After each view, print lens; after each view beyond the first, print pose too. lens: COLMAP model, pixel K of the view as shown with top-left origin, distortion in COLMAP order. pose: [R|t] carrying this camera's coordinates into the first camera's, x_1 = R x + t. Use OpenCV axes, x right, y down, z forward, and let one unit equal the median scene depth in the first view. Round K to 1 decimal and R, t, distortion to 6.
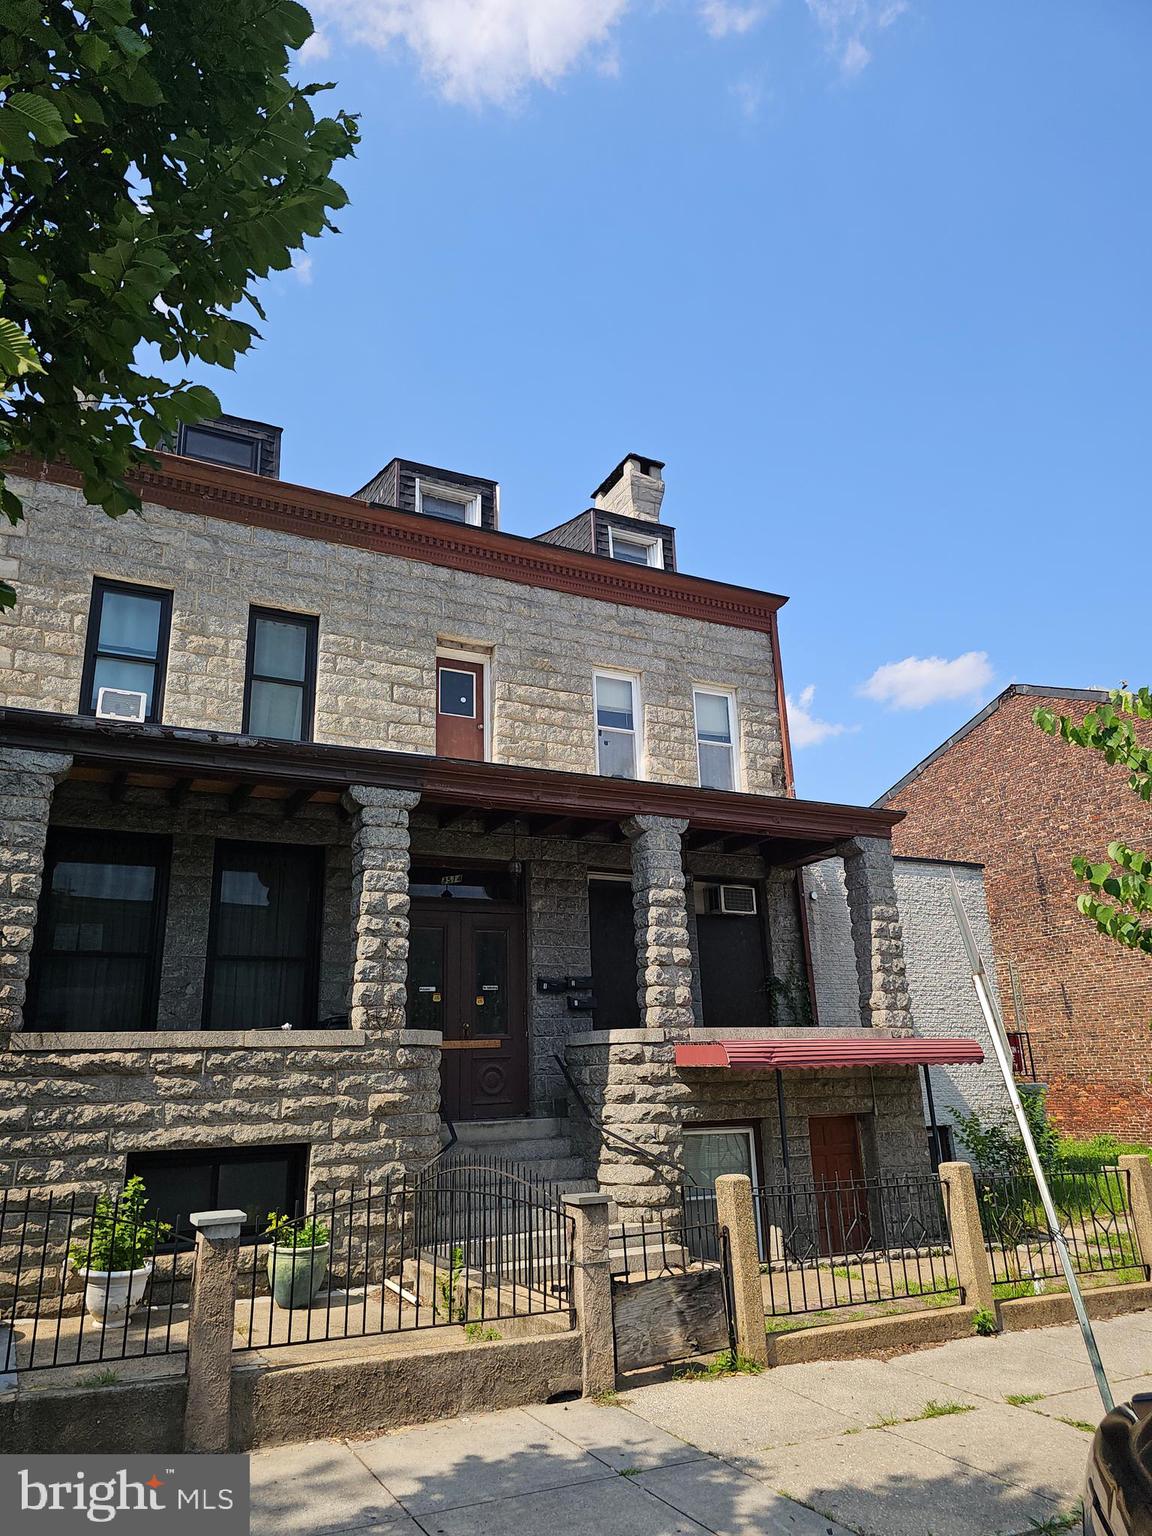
lens RADIAL K [[1034.1, 0, 572.0], [0, 1034.1, 763.2], [0, 0, 1]] dist [0.056426, -0.052886]
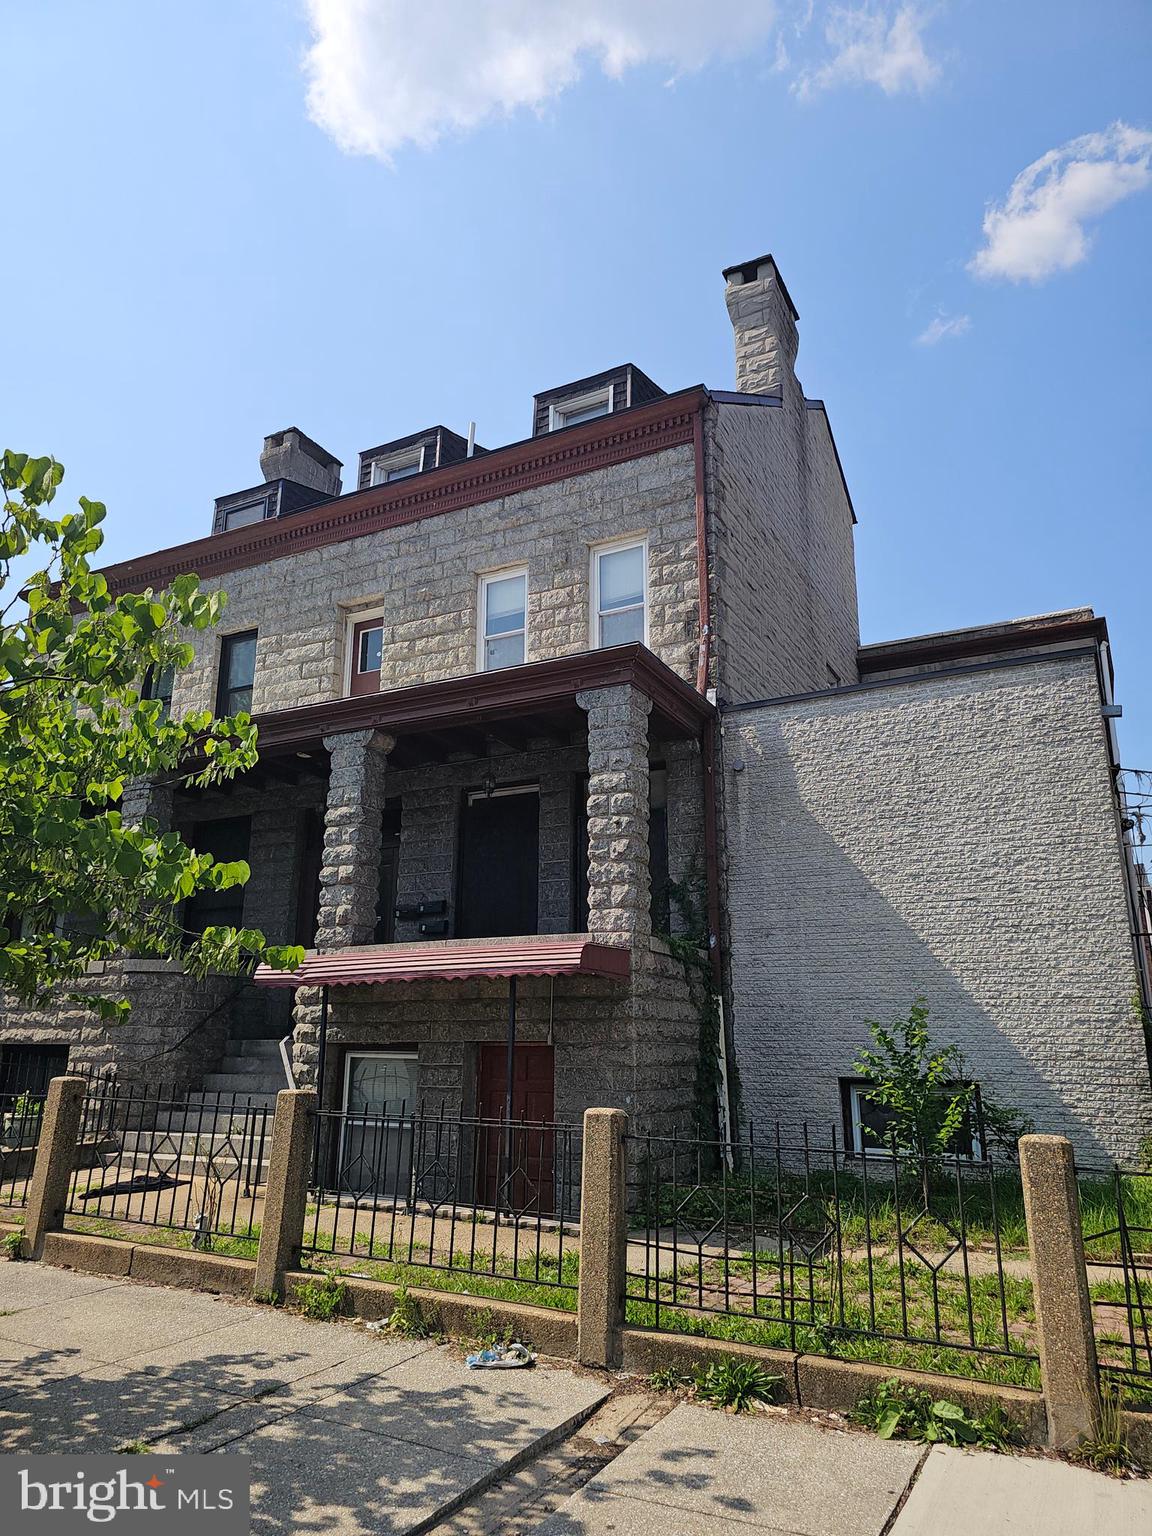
lens RADIAL K [[1034.1, 0, 575.9], [0, 1034.1, 766.3], [0, 0, 1]] dist [0.056426, -0.052886]
pose [[0.565049, -0.185870, -0.803848, 1.006731], [0.222678, 0.972494, -0.068338, 0.201334], [0.794439, -0.140385, 0.590896, 0.613915]]
